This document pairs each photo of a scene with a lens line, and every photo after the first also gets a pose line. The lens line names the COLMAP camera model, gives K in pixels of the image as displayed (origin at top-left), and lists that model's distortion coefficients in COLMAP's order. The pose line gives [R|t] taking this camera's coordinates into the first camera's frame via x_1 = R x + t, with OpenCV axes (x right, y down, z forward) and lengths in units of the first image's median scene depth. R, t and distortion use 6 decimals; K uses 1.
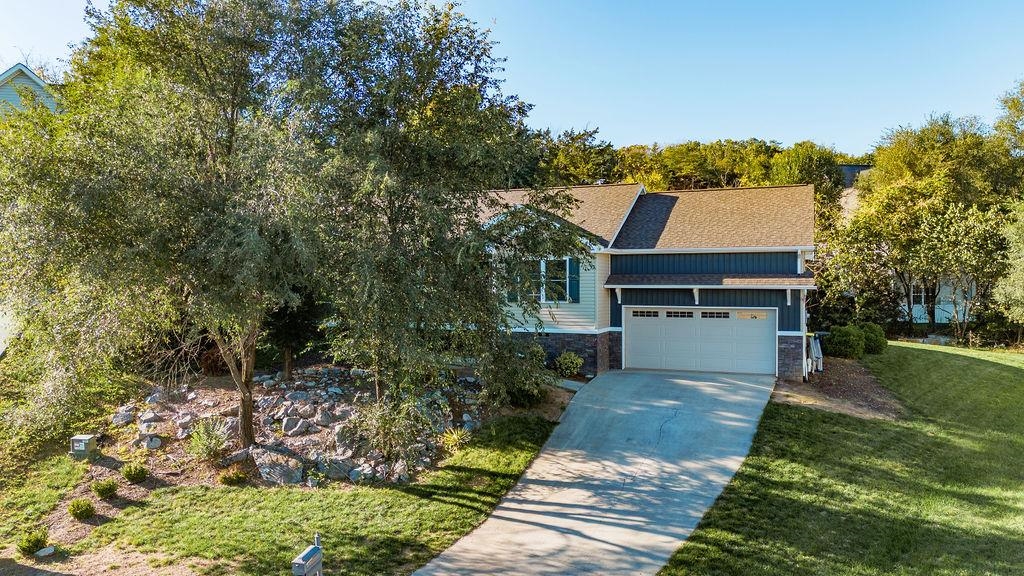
lens RADIAL K [[736.5, 0, 512.0], [0, 736.5, 288.0], [0, 0, 1]] dist [-0.000417, -0.000483]
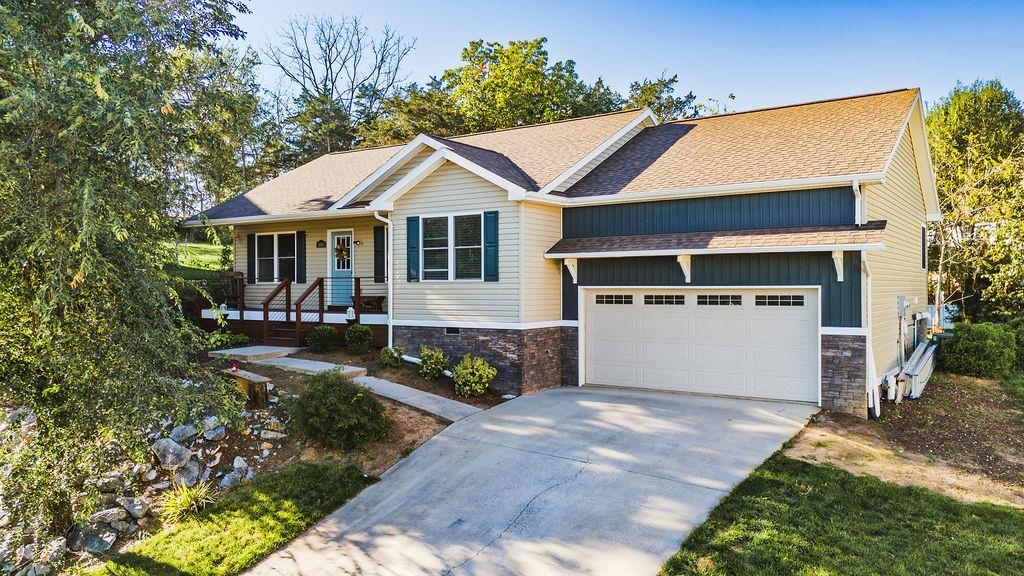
lens RADIAL K [[758.2, 0, 512.0], [0, 758.2, 288.0], [0, 0, 1]] dist [0.015537, -0.001683]
pose [[0.978132, -0.002642, -0.207967, 0.232480], [0.001338, 0.999979, -0.006410, 0.029742], [0.207980, 0.005992, 0.978115, 0.350417]]
